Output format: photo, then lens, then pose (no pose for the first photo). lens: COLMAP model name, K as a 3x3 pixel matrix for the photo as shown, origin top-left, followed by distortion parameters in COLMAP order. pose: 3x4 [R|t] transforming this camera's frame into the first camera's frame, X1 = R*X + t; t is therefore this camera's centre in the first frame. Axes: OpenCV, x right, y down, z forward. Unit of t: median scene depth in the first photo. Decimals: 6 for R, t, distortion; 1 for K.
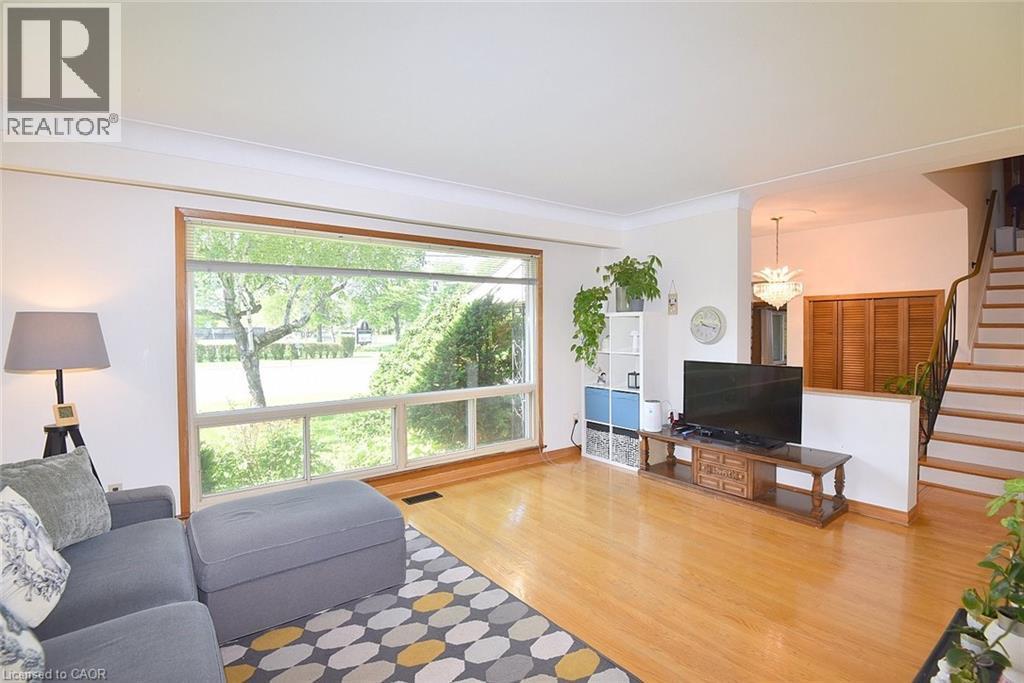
lens RADIAL K [[480.9, 0, 513.2], [0, 480.9, 339.2], [0, 0, 1]] dist [-0.031162, -0.002513]
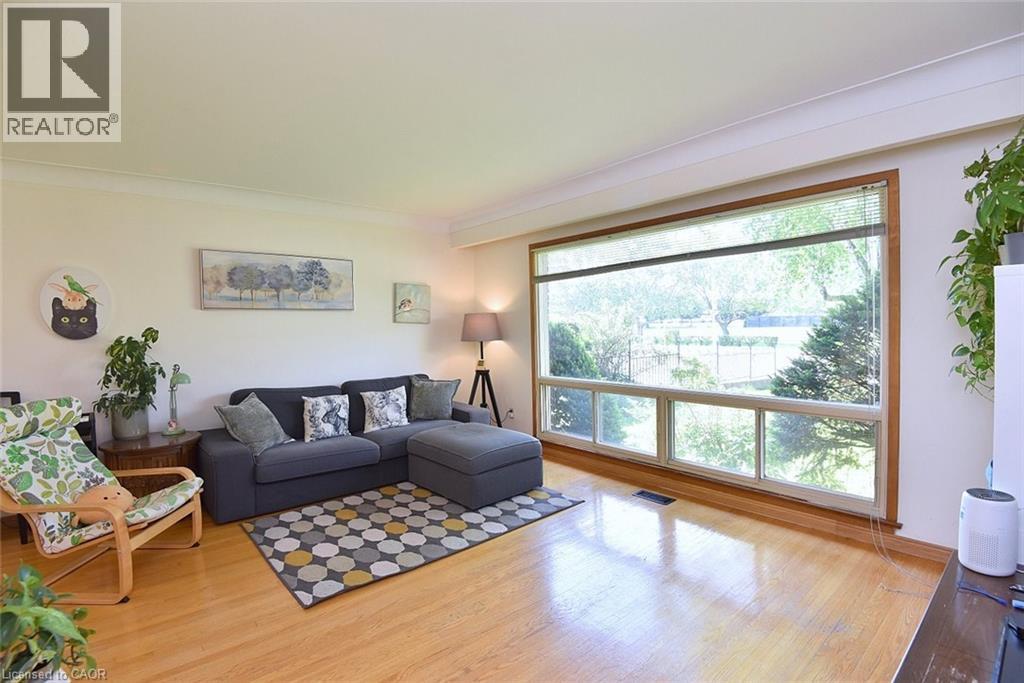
lens RADIAL K [[480.9, 0, 514.1], [0, 480.9, 339.5], [0, 0, 1]] dist [-0.031162, -0.002513]
pose [[0.068604, 0.025154, -0.997327, 1.211361], [-0.012599, 0.999624, 0.024345, 0.008335], [0.997564, 0.010895, 0.068895, 1.128956]]
